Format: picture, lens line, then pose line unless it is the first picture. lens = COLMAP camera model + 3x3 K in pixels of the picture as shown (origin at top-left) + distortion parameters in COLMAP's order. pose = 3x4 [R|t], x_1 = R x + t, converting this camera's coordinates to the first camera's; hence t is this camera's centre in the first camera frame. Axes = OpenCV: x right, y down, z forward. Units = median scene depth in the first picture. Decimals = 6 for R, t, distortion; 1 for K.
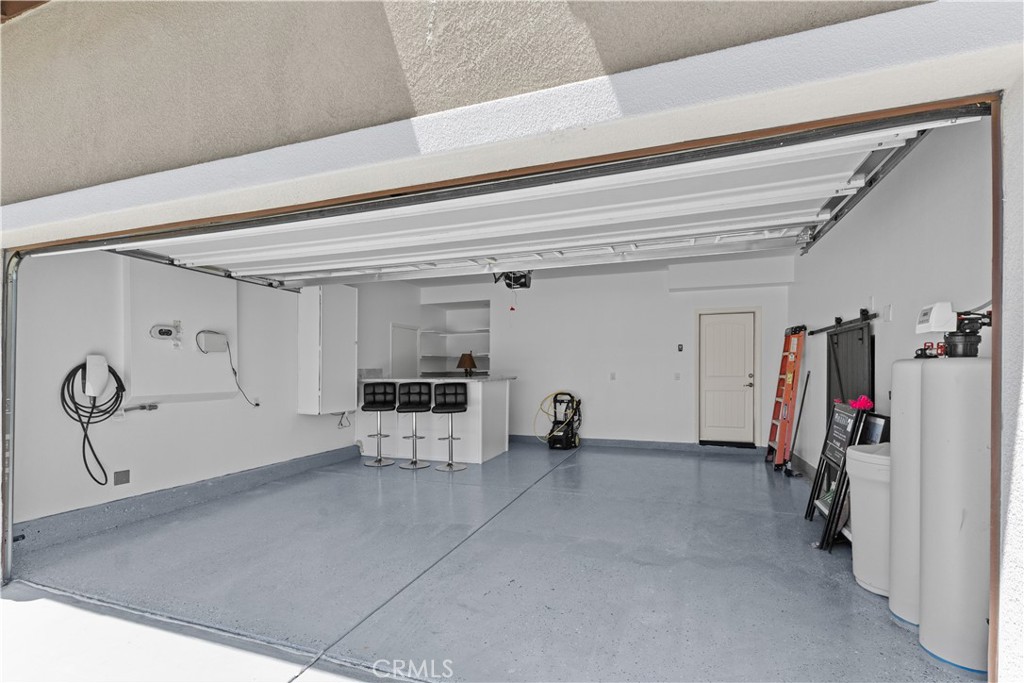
lens RADIAL K [[464.1, 0, 513.0], [0, 464.1, 368.0], [0, 0, 1]] dist [0.000003, -0.000028]
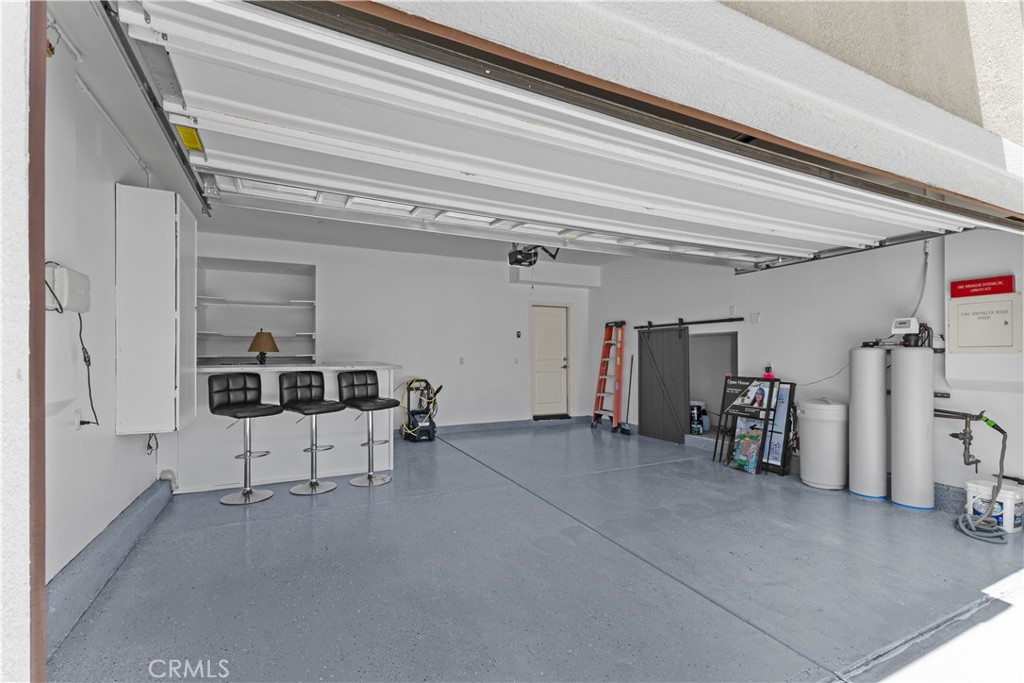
lens RADIAL K [[456.9, 0, 511.3], [0, 456.9, 358.1], [0, 0, 1]] dist [0.000277, -0.000096]
pose [[0.689705, -0.003812, 0.724080, -0.454524], [-0.000618, 0.999983, 0.005854, 0.006562], [-0.724090, -0.004485, 0.689691, 0.273342]]
